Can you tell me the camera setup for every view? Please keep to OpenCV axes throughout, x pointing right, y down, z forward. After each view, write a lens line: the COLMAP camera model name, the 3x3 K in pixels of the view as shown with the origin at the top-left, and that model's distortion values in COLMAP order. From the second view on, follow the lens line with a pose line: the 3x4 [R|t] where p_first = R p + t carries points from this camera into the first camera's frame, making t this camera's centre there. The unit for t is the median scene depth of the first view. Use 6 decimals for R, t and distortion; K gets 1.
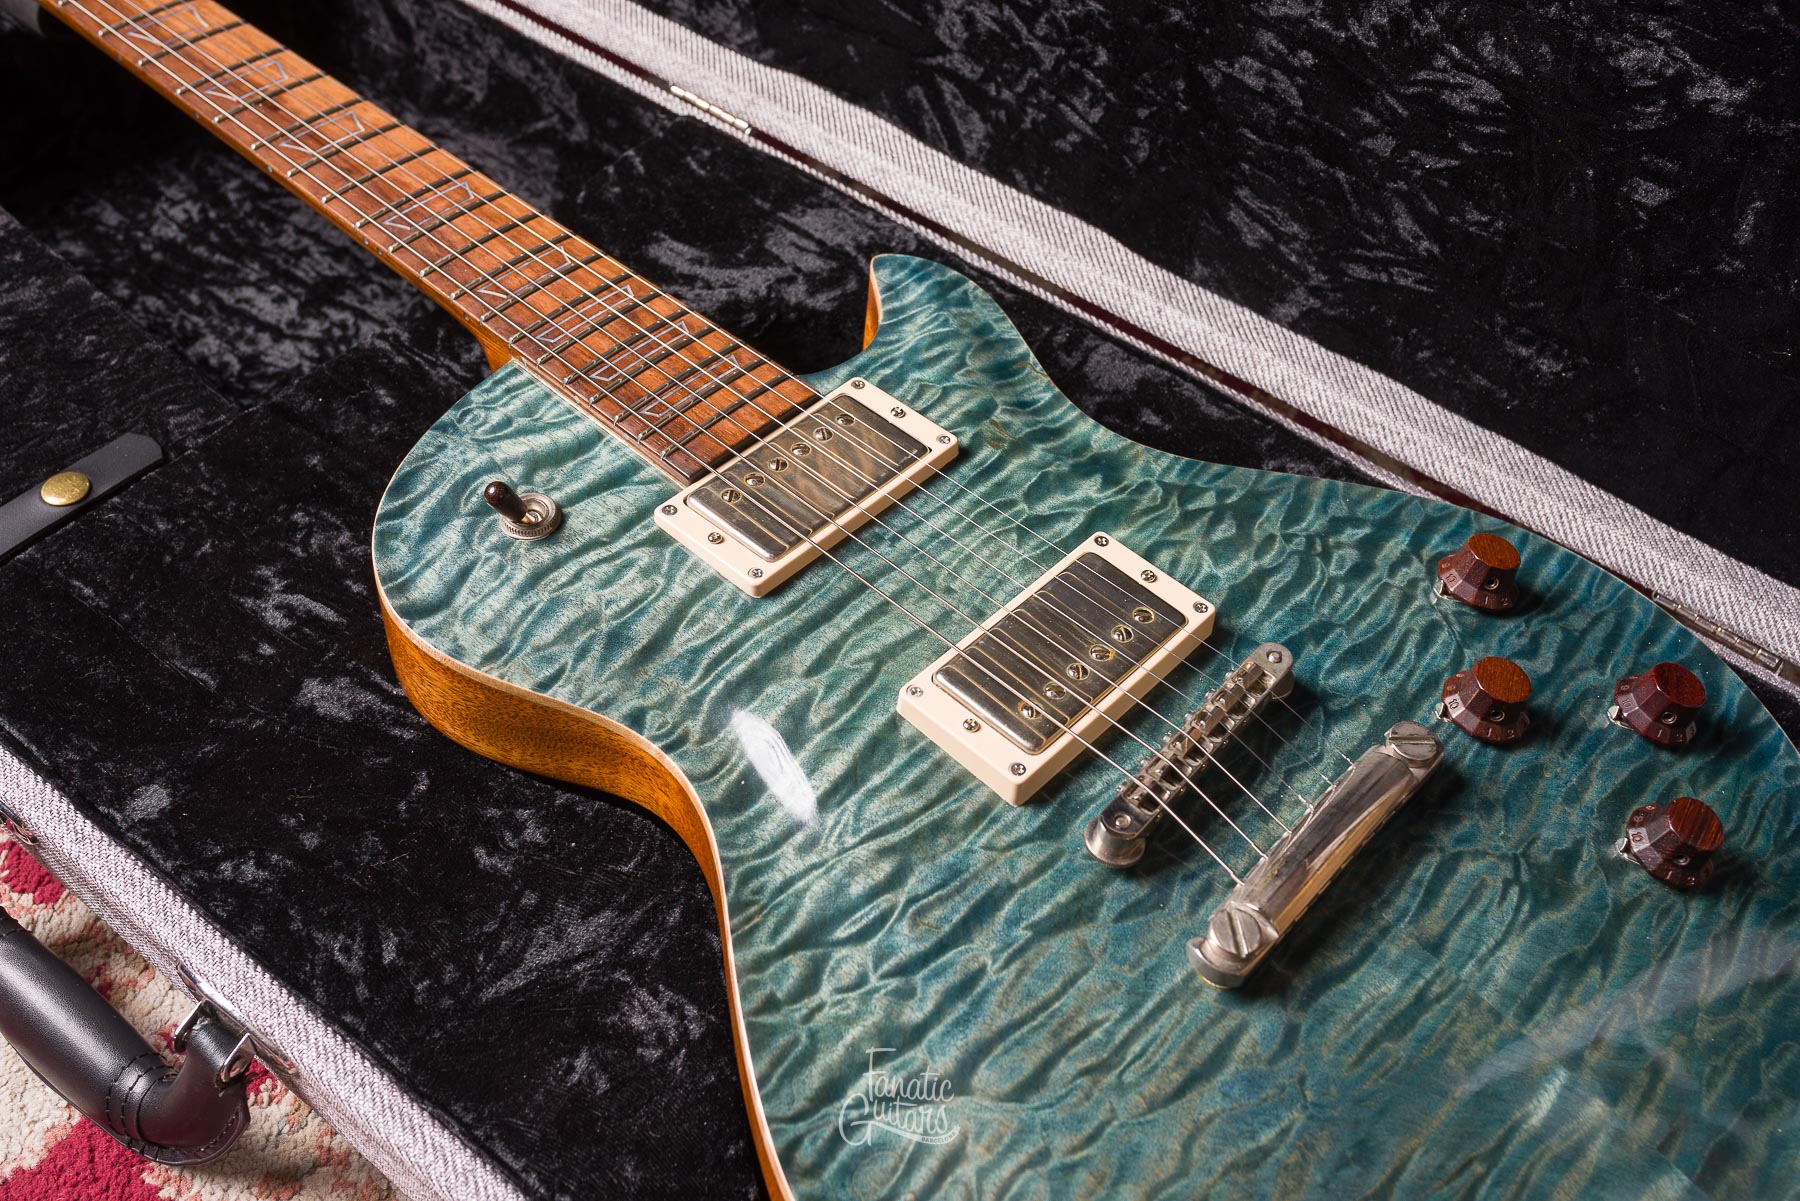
lens RADIAL K [[1750.7, 0, 898.8], [0, 1750.7, 600.0], [0, 0, 1]] dist [-0.002019, -0.000462]
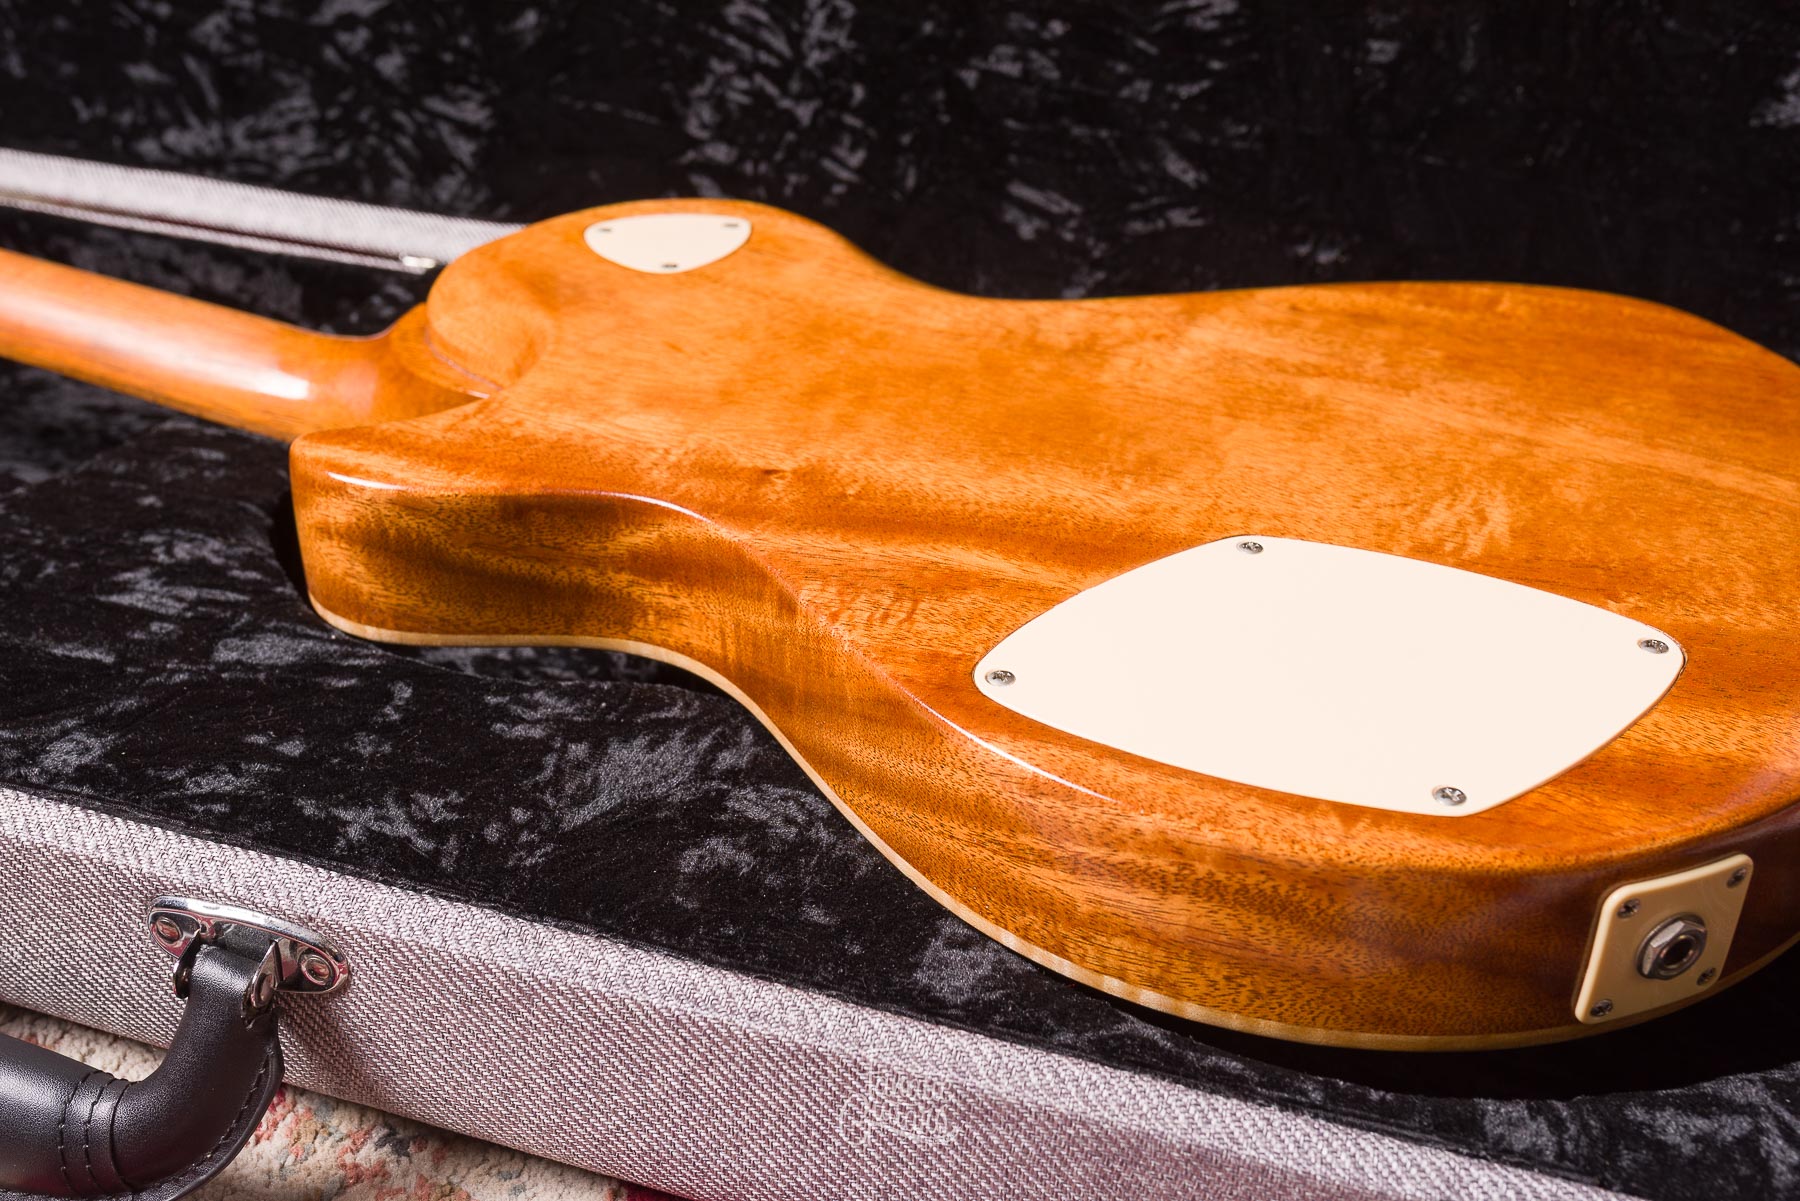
lens RADIAL K [[1776.6, 0, 900.0], [0, 1776.6, 600.5], [0, 0, 1]] dist [0.002045, -0.002308]
pose [[0.937058, -0.161984, 0.309329, -0.293167], [0.261583, 0.912473, -0.314592, 0.383449], [-0.231295, 0.375706, 0.897412, 0.142618]]
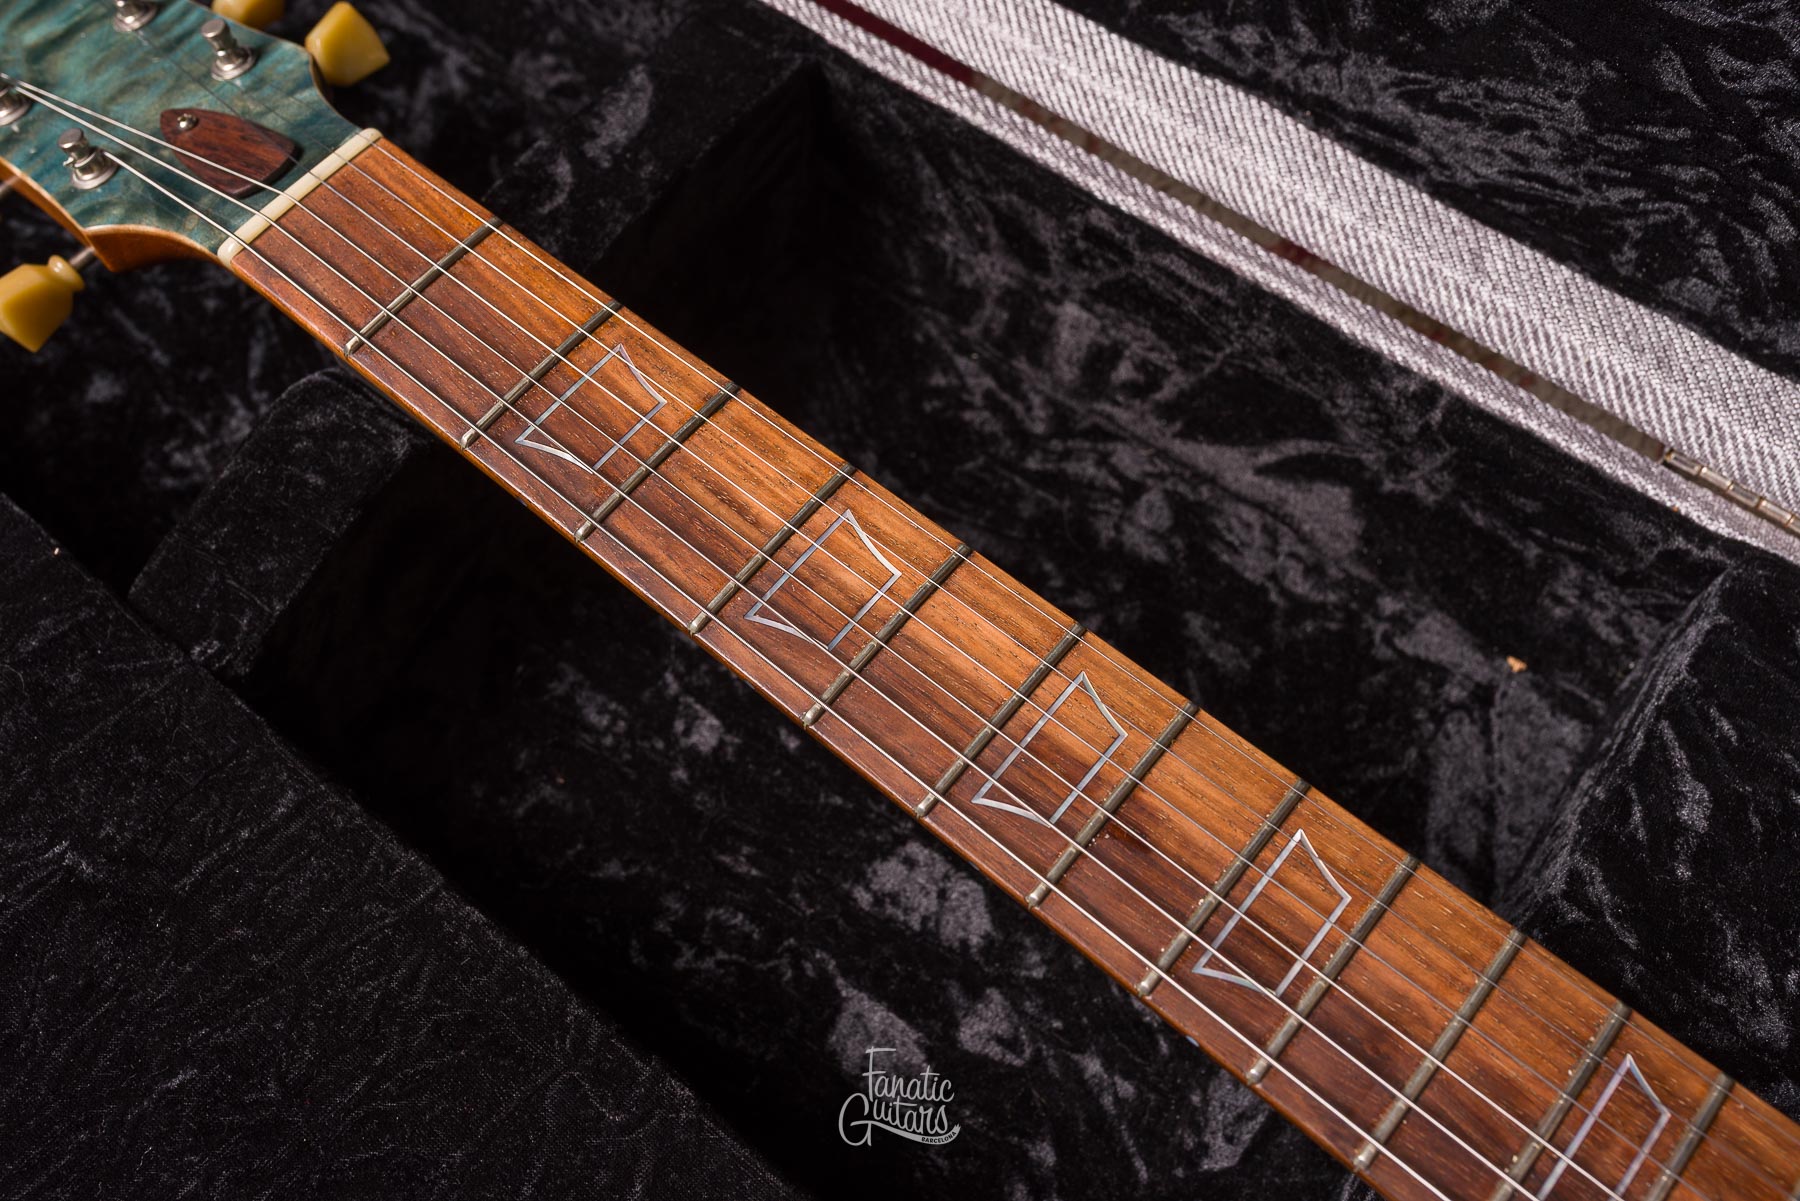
lens RADIAL K [[1793.2, 0, 897.7], [0, 1793.2, 597.0], [0, 0, 1]] dist [0.001926, 0.001488]
pose [[0.997280, -0.069072, -0.025741, -0.485663], [0.073450, 0.960617, 0.267993, -0.575332], [0.006216, -0.269155, 0.963077, 0.662789]]
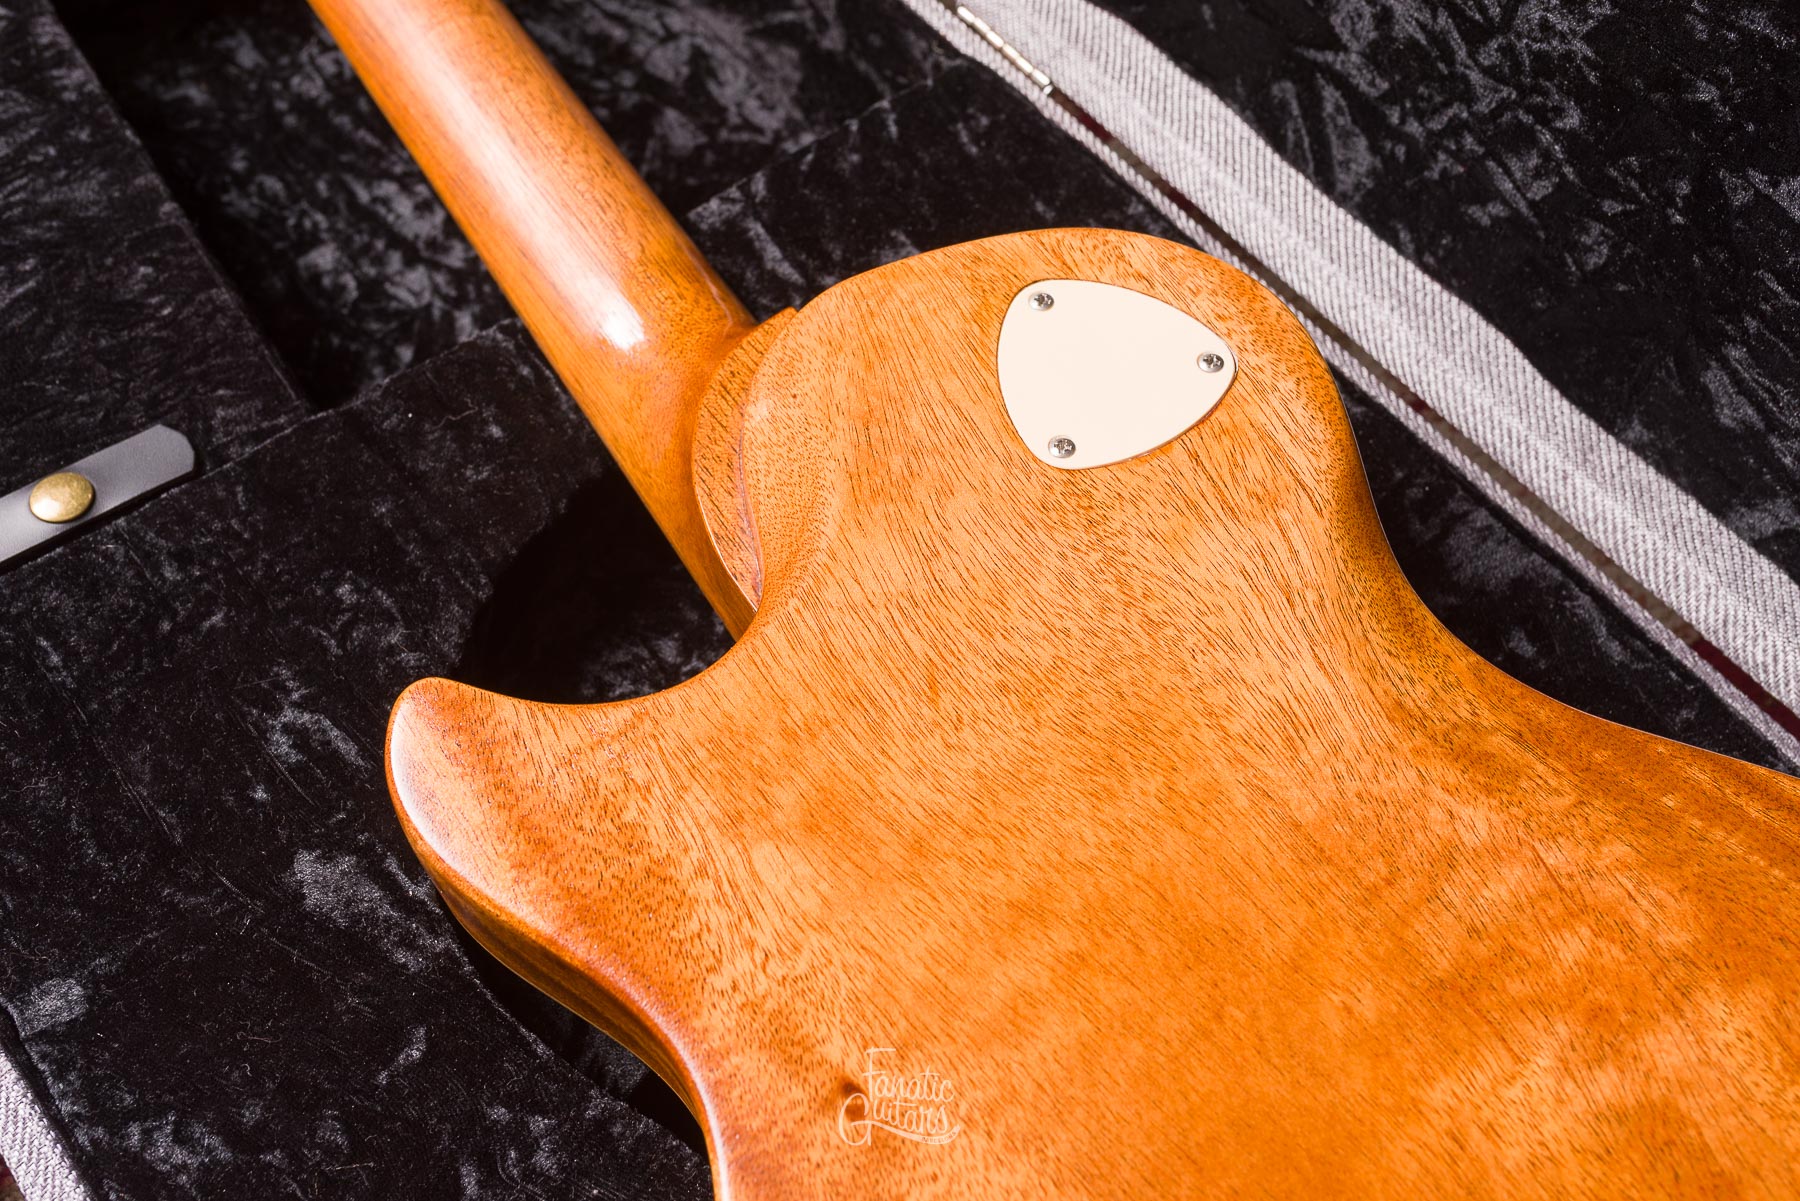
lens RADIAL K [[1769.6, 0, 898.3], [0, 1769.6, 599.8], [0, 0, 1]] dist [-0.000167, -0.003249]
pose [[0.974232, 0.194365, -0.114427, -0.027056], [-0.177700, 0.973887, 0.141302, -0.207865], [0.138903, -0.117327, 0.983331, 0.310527]]
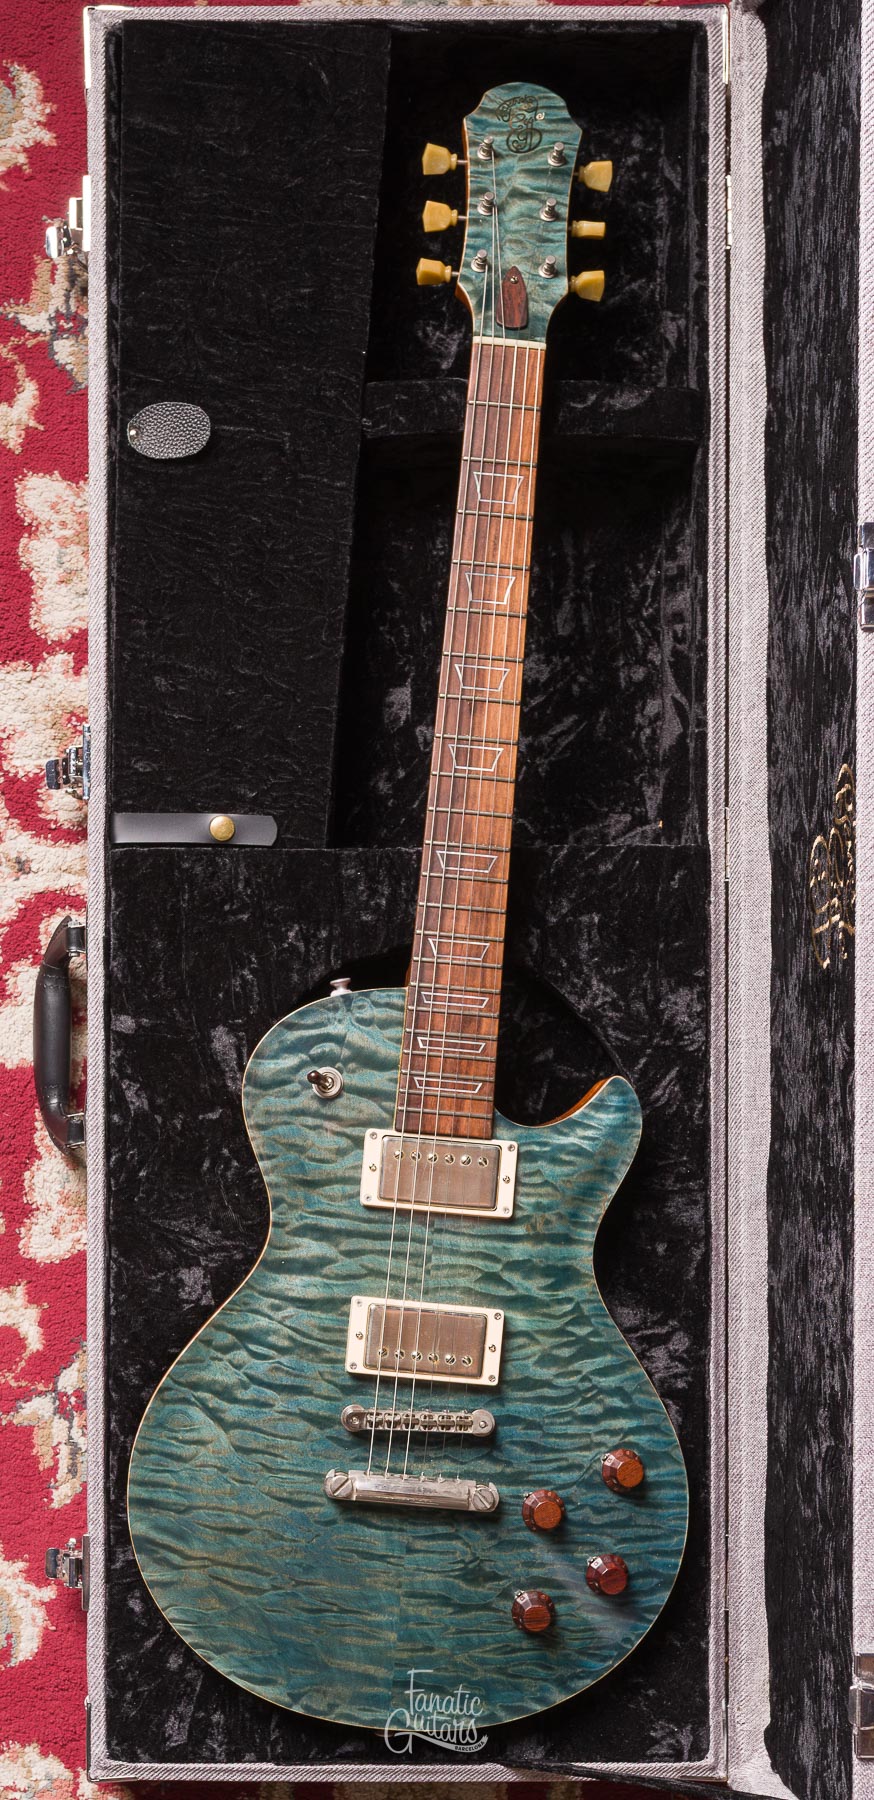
lens RADIAL K [[2309.3, 0, 272.7], [0, 2309.3, 1232.9], [0, 0, 1]] dist [-0.002743, 0.006106]
pose [[0.610543, 0.790124, -0.054227, 0.026748], [-0.581198, 0.493509, 0.647038, -1.566533], [0.538002, -0.363529, 0.760527, -1.049278]]
